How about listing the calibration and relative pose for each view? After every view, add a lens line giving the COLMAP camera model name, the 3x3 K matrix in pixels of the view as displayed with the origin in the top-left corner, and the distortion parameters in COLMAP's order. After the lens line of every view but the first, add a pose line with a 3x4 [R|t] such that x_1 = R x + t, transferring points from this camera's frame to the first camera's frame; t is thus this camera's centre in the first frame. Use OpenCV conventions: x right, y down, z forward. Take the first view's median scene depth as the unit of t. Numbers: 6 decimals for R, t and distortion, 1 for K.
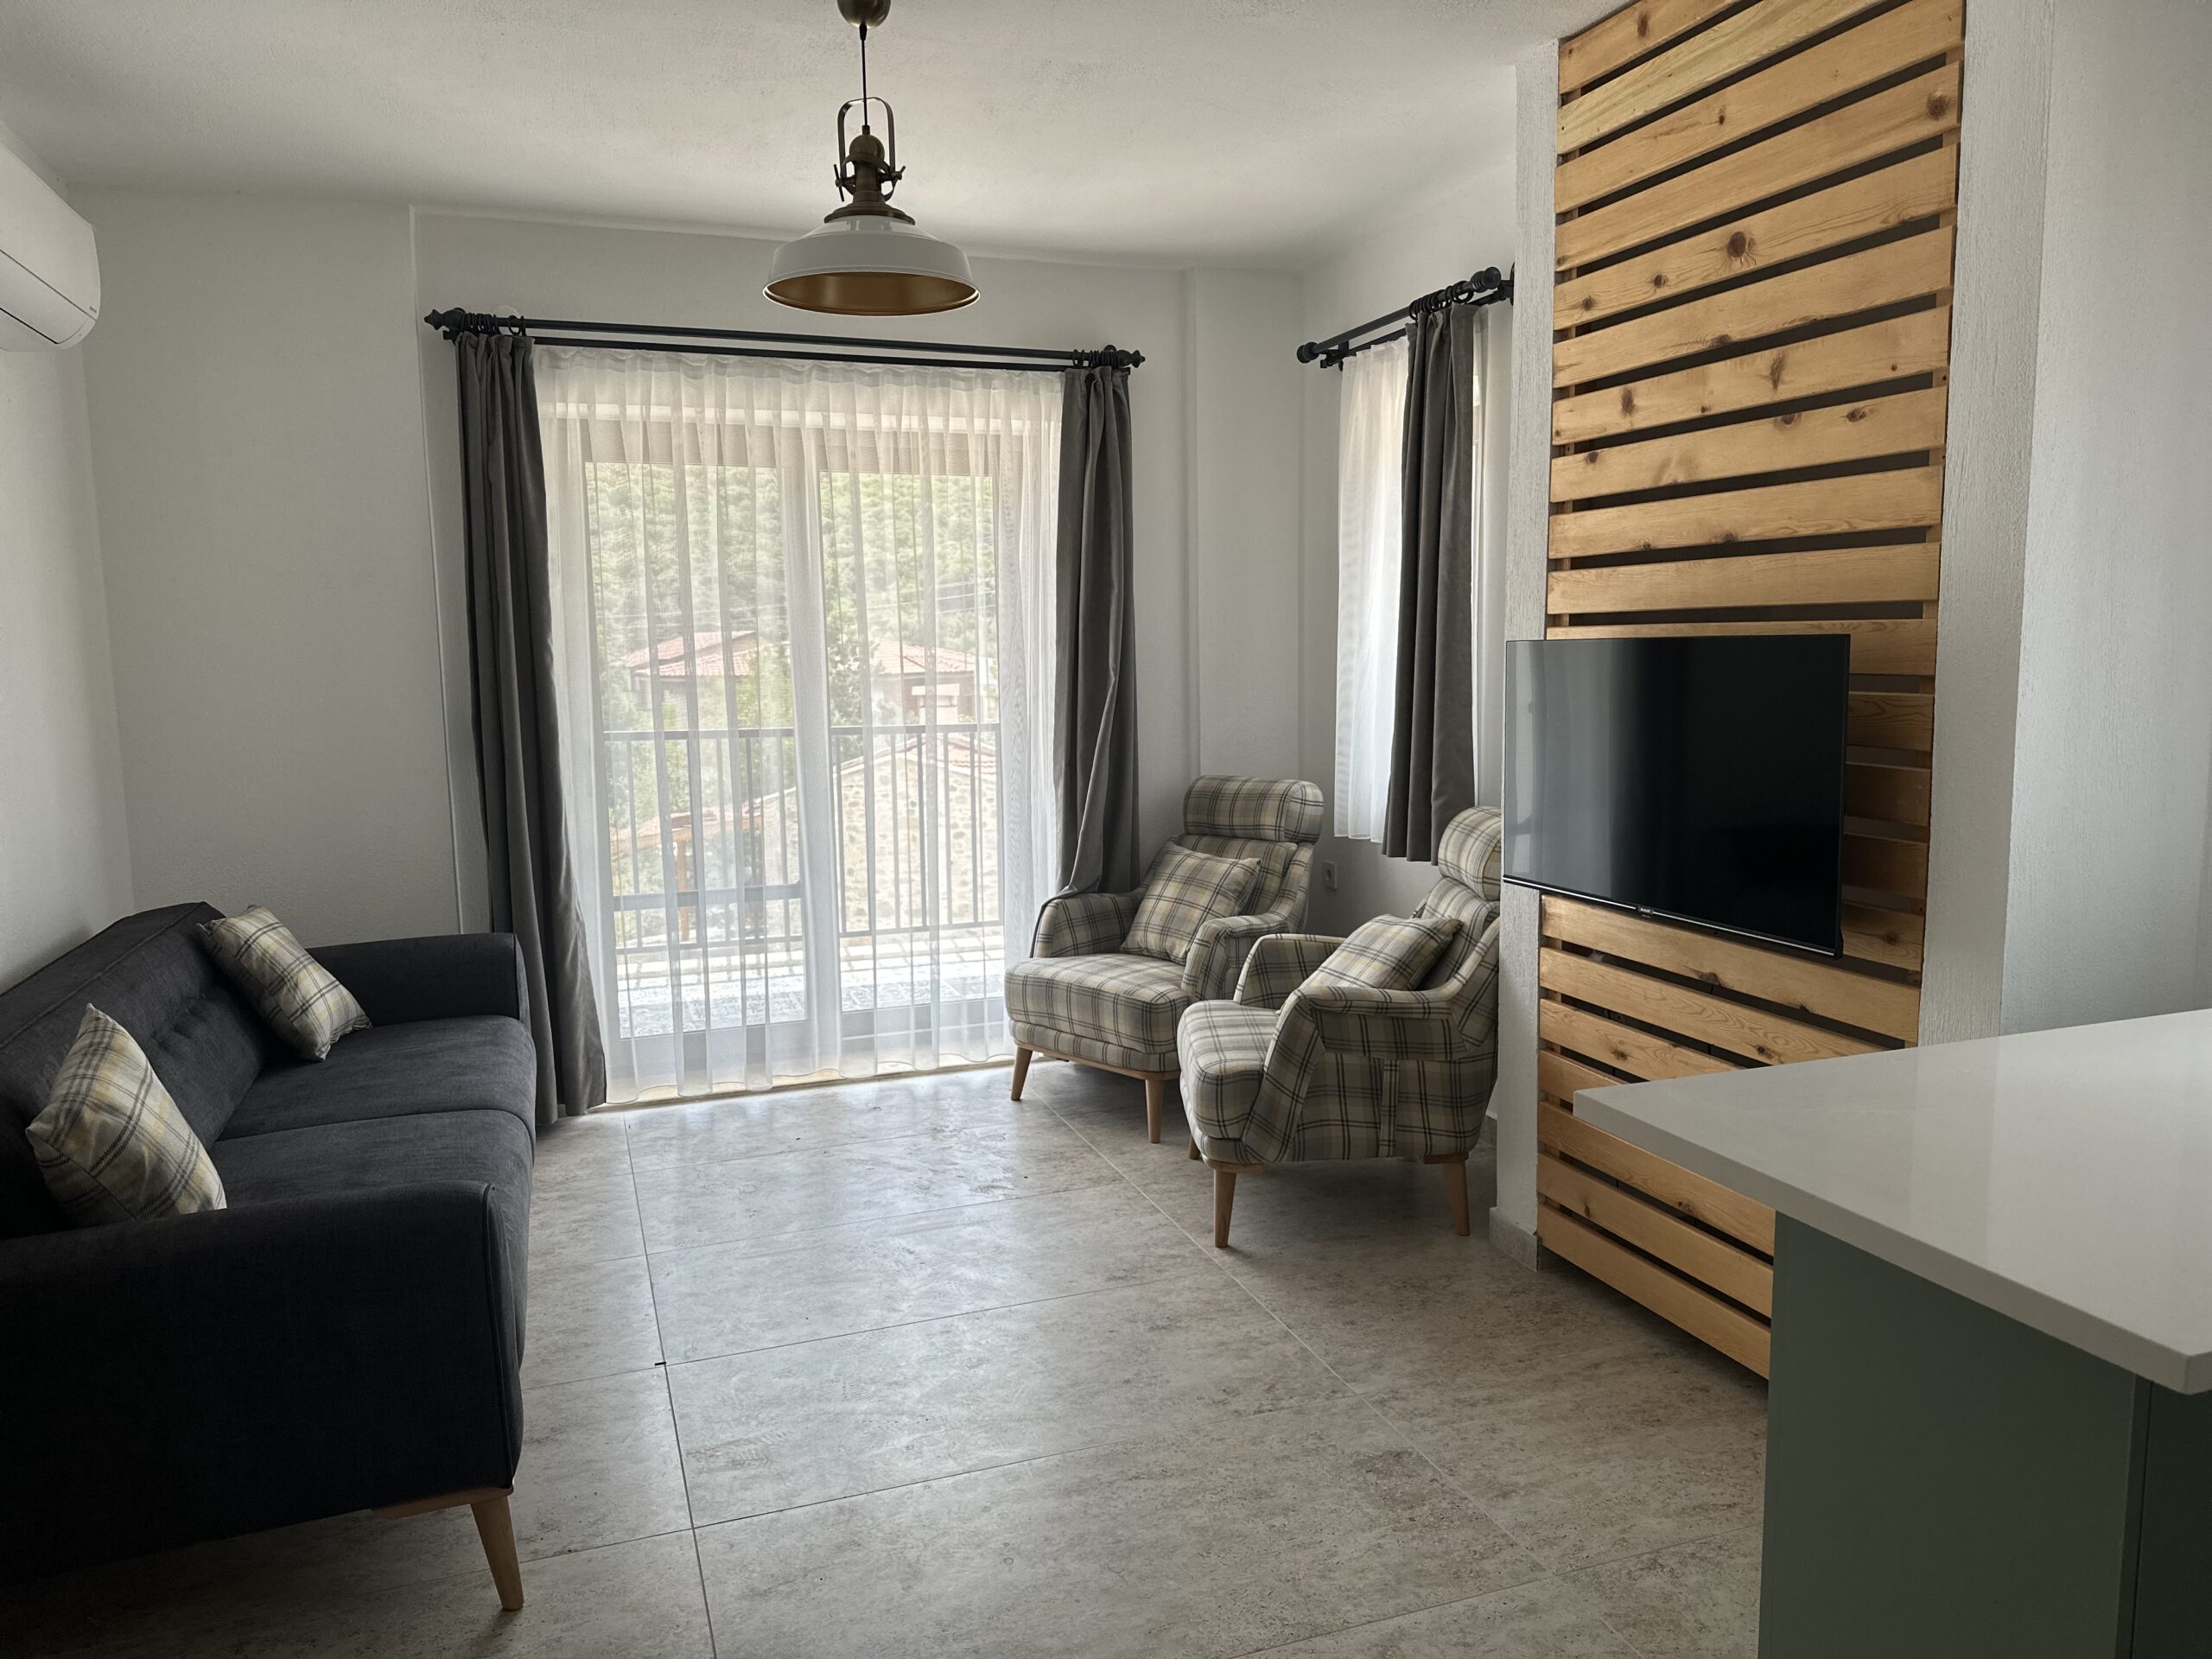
lens RADIAL K [[1546.7, 0, 1115.3], [0, 1546.7, 817.9], [0, 0, 1]] dist [0.029175, -0.012020]
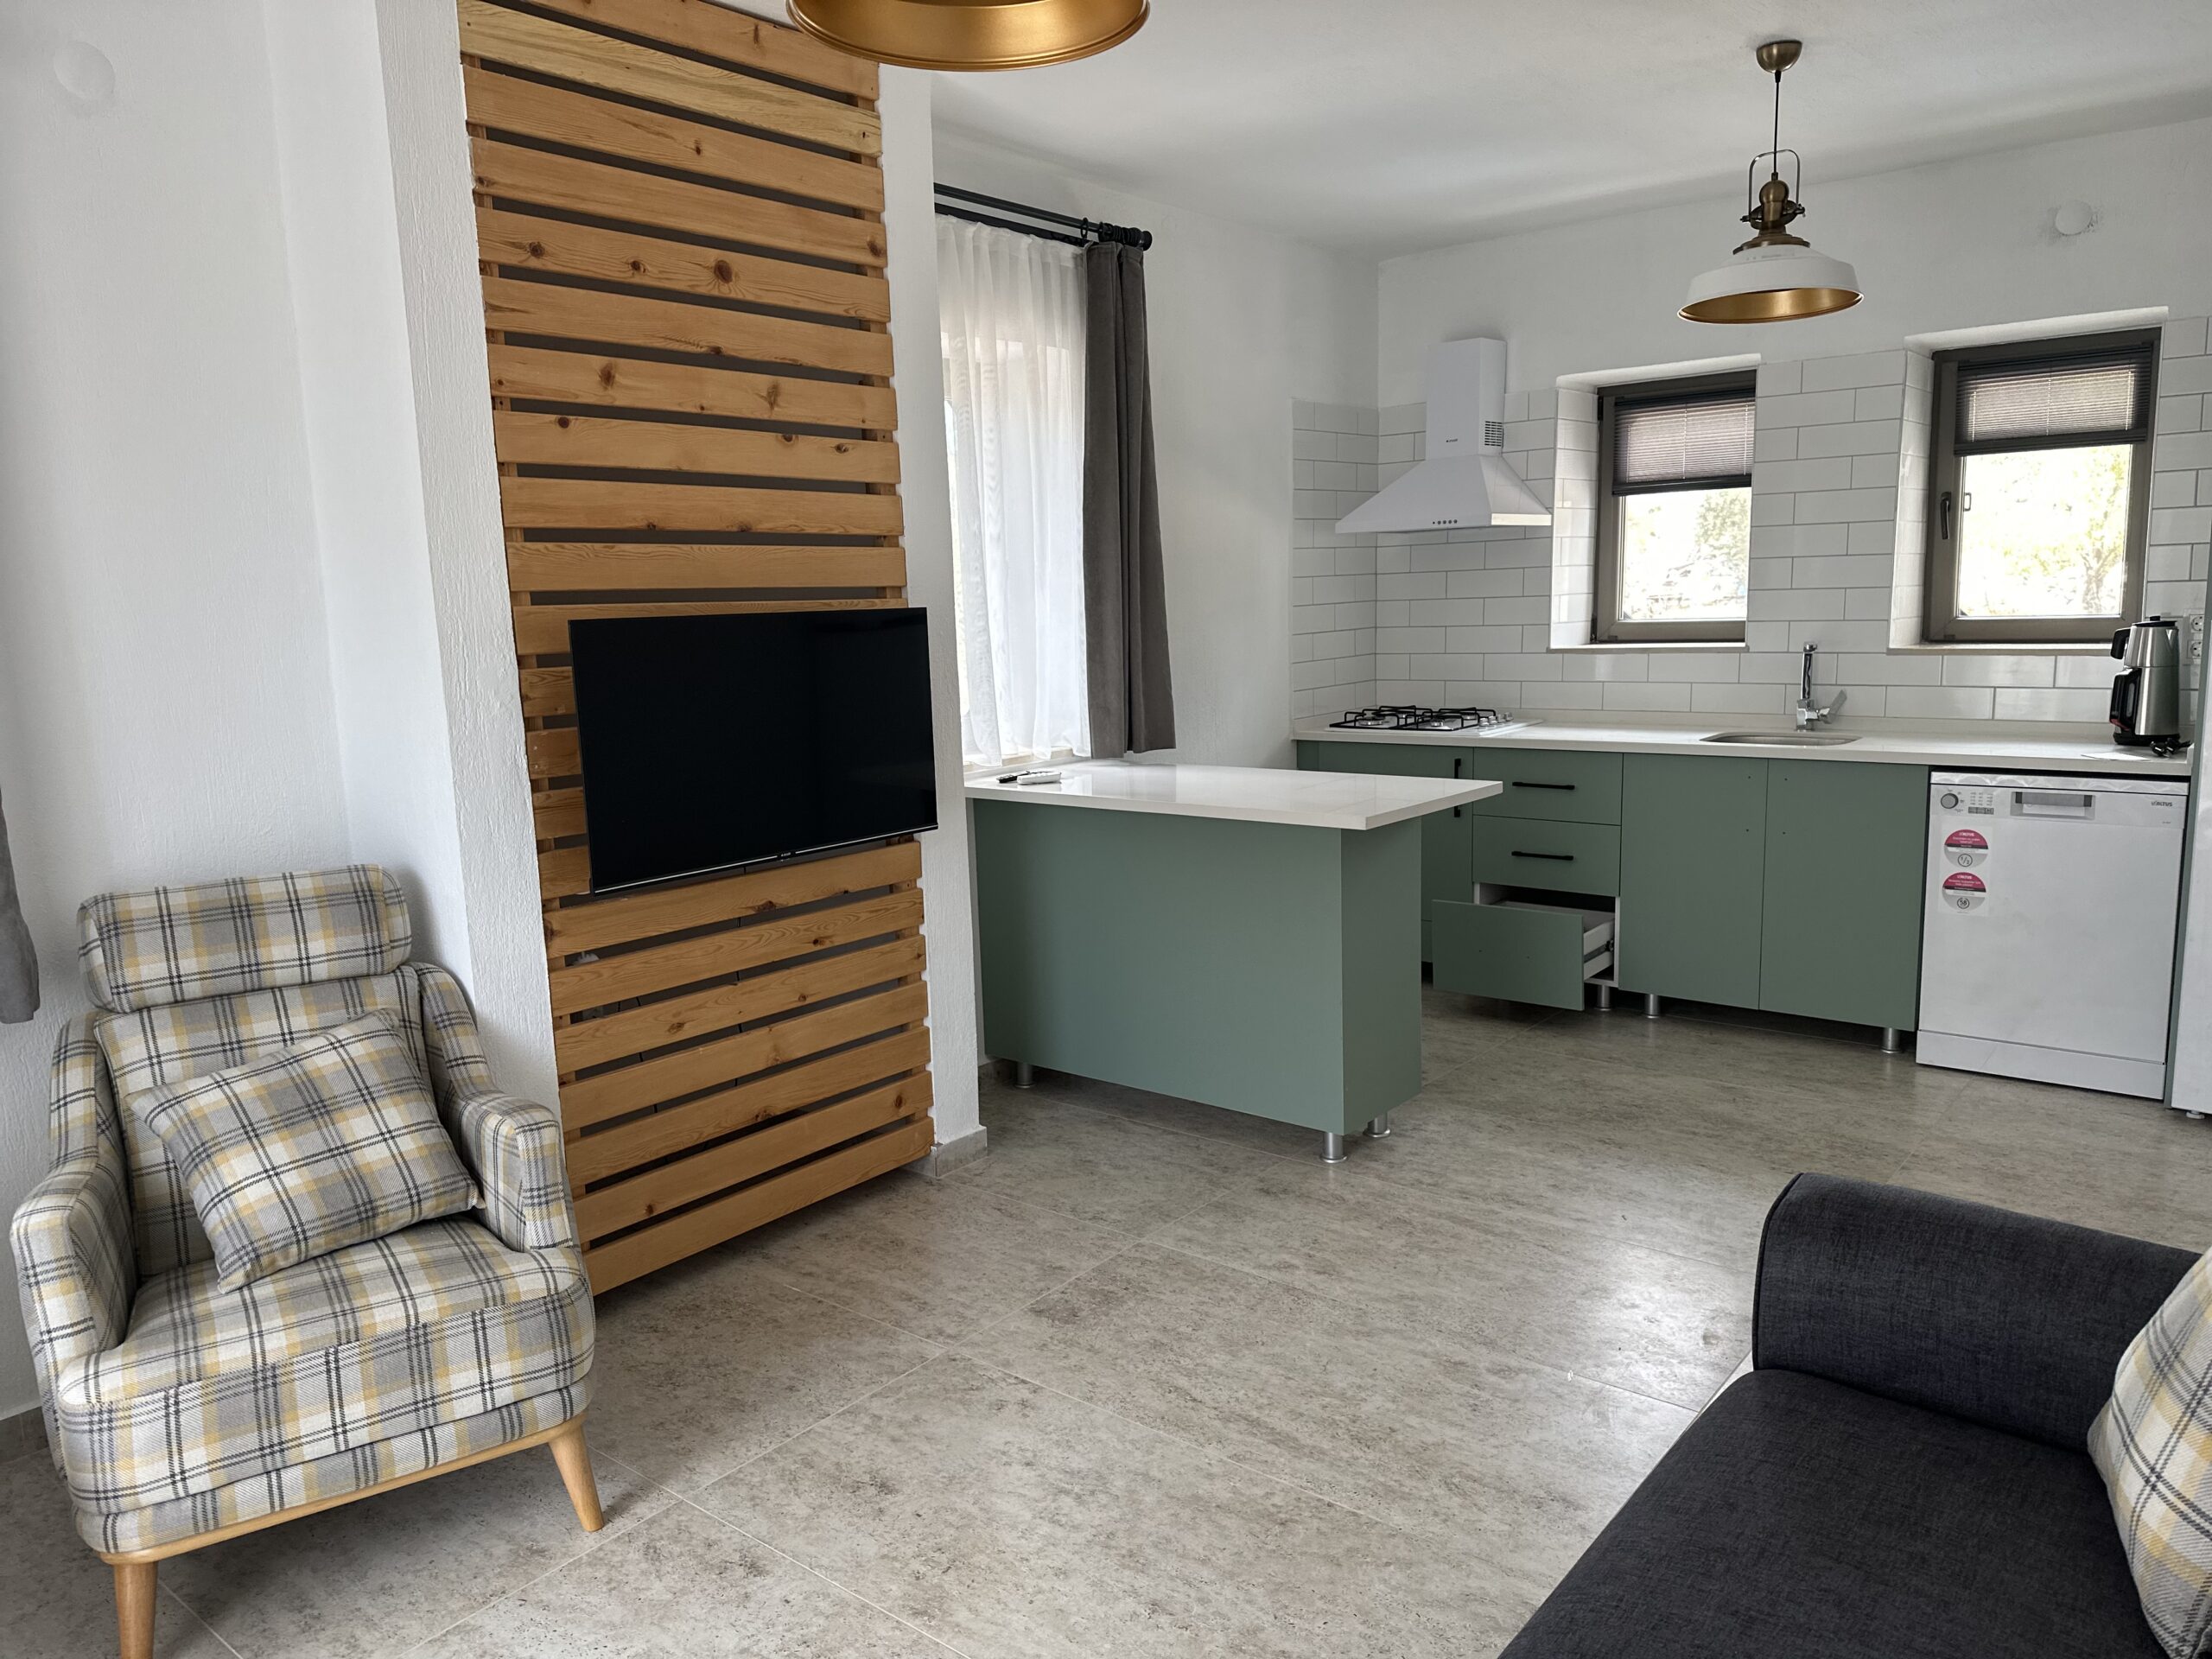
lens RADIAL K [[1546.7, 0, 1114.8], [0, 1546.7, 833.9], [0, 0, 1]] dist [0.029175, -0.012020]
pose [[-0.521319, -0.104493, 0.846940, -0.756888], [0.133324, 0.970314, 0.201780, -0.154667], [-0.842883, 0.218109, -0.491912, 1.387013]]
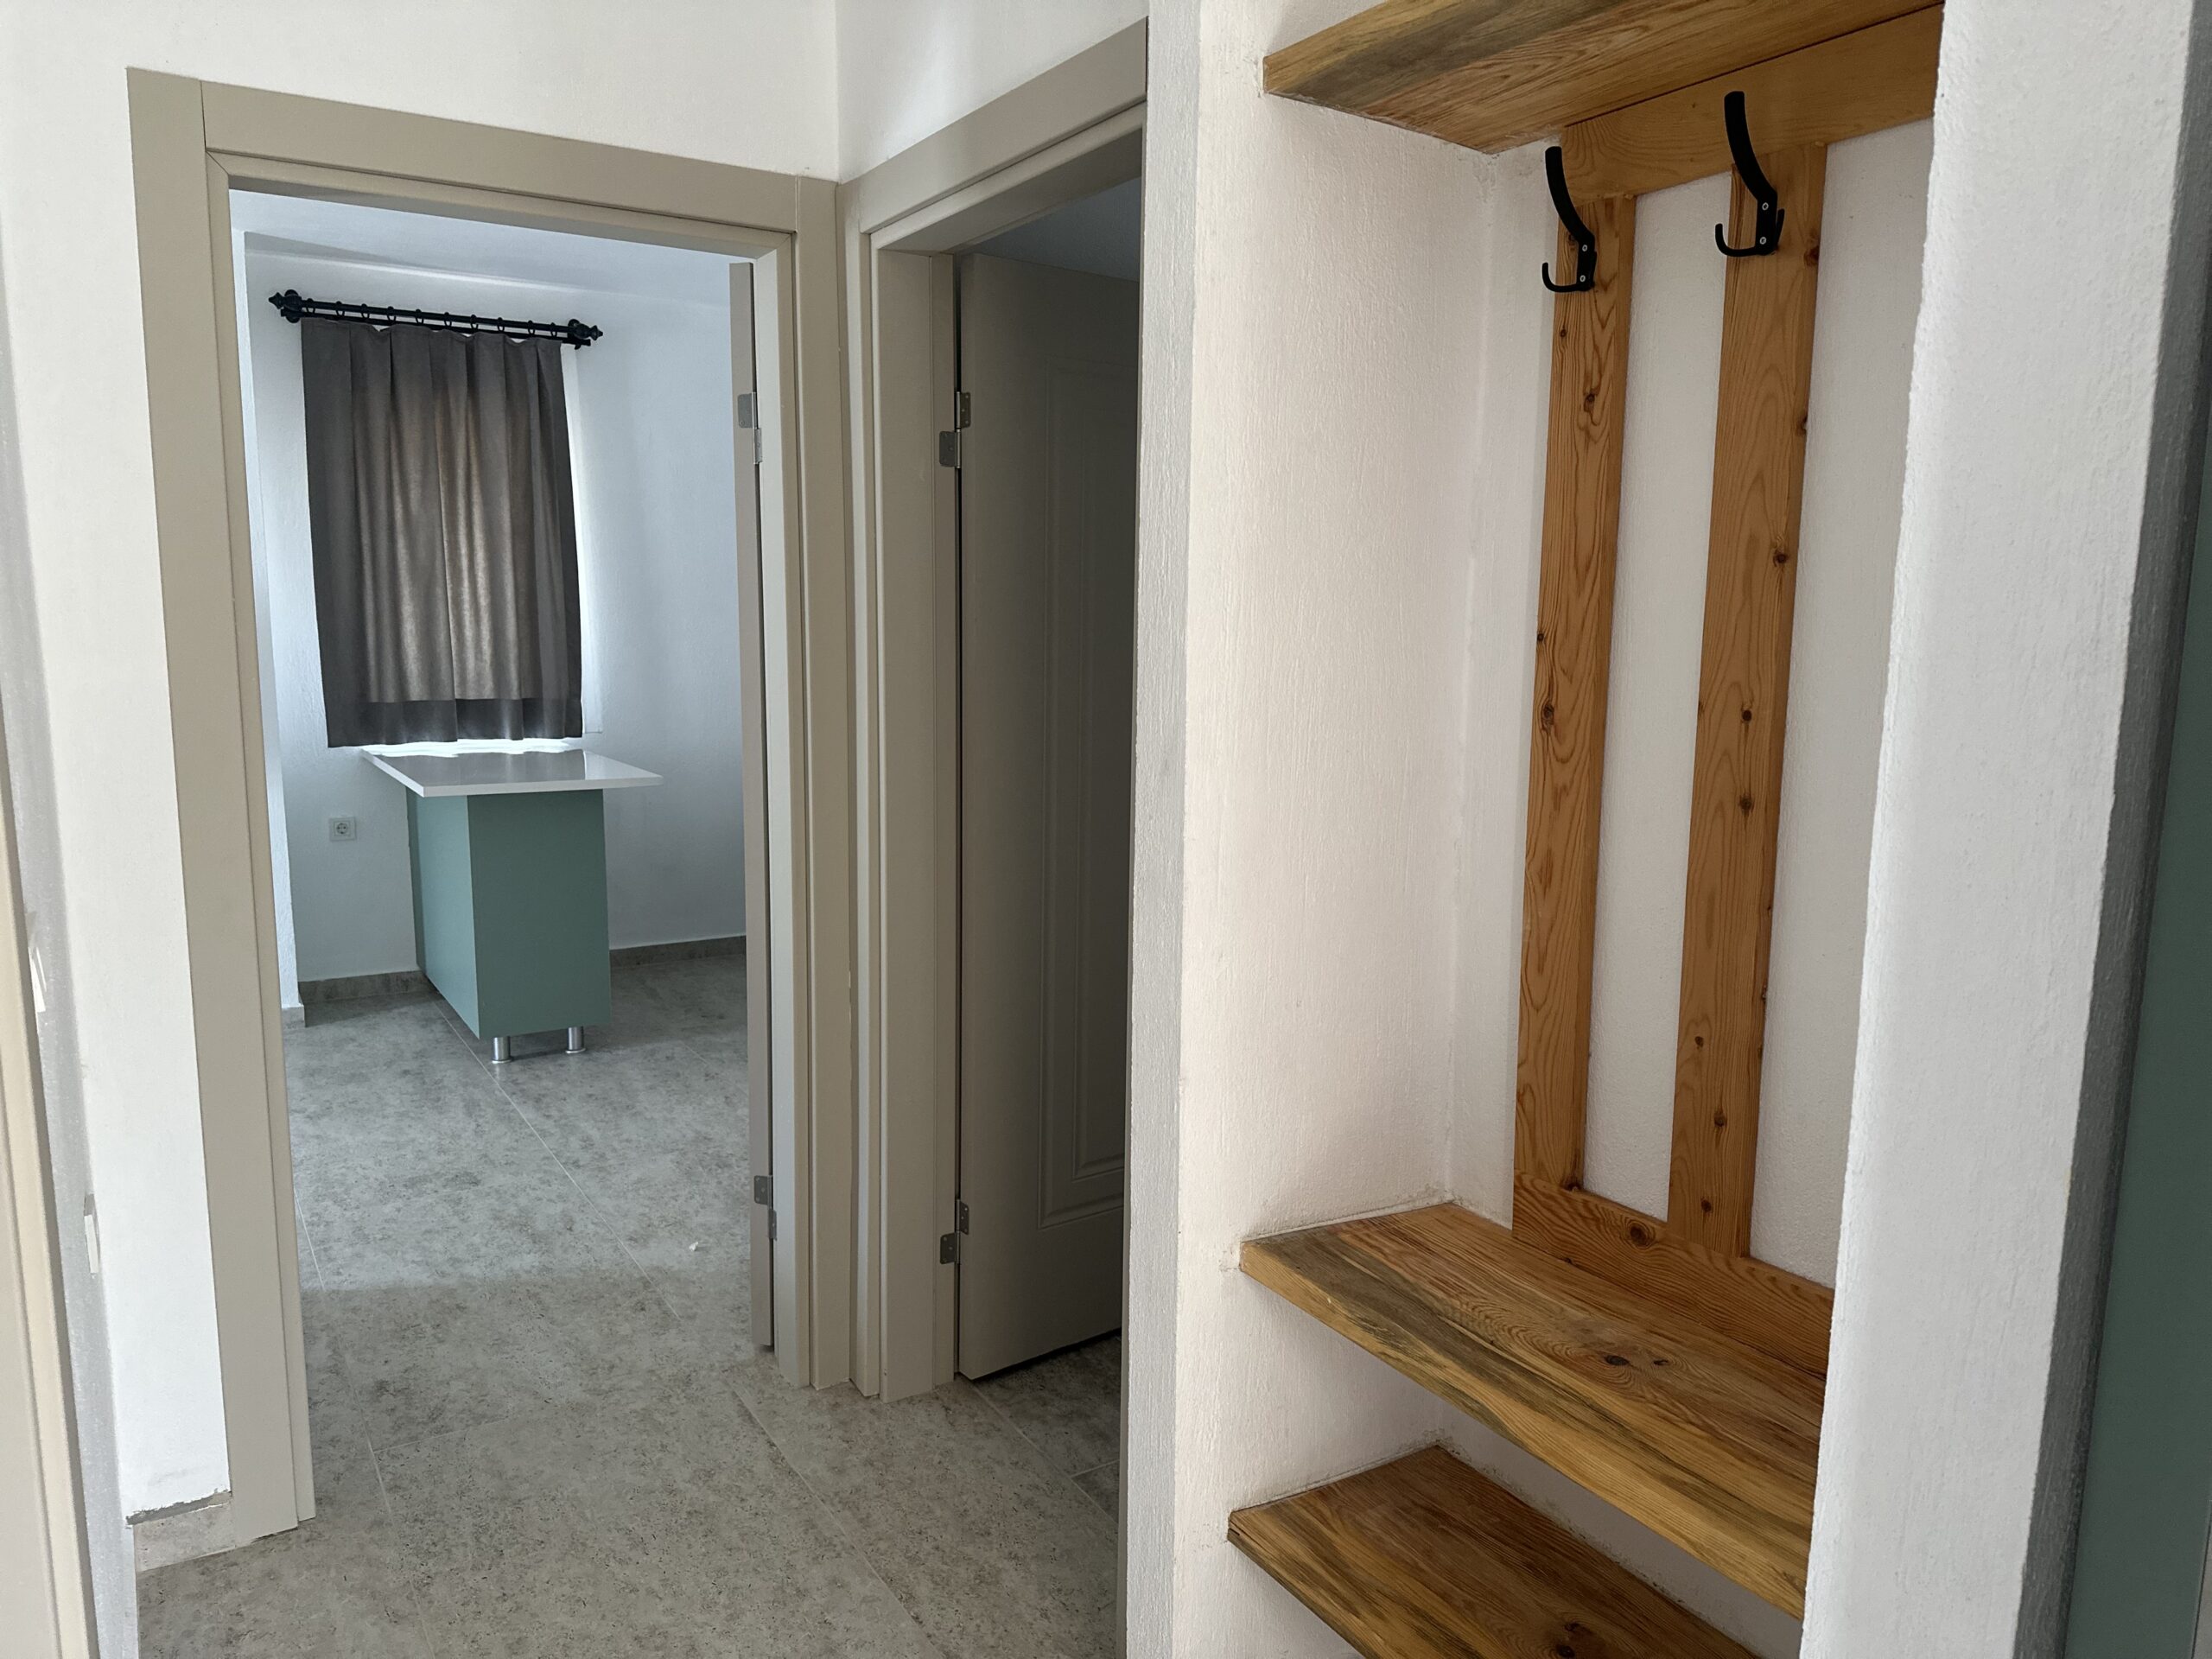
lens RADIAL K [[1546.7, 0, 1096.3], [0, 1546.7, 835.3], [0, 0, 1]] dist [0.029175, -0.012020]
pose [[-0.202611, -0.132722, 0.970224, -1.557598], [0.111360, 0.981223, 0.157482, -0.027572], [-0.972907, 0.139952, -0.184026, 0.234581]]
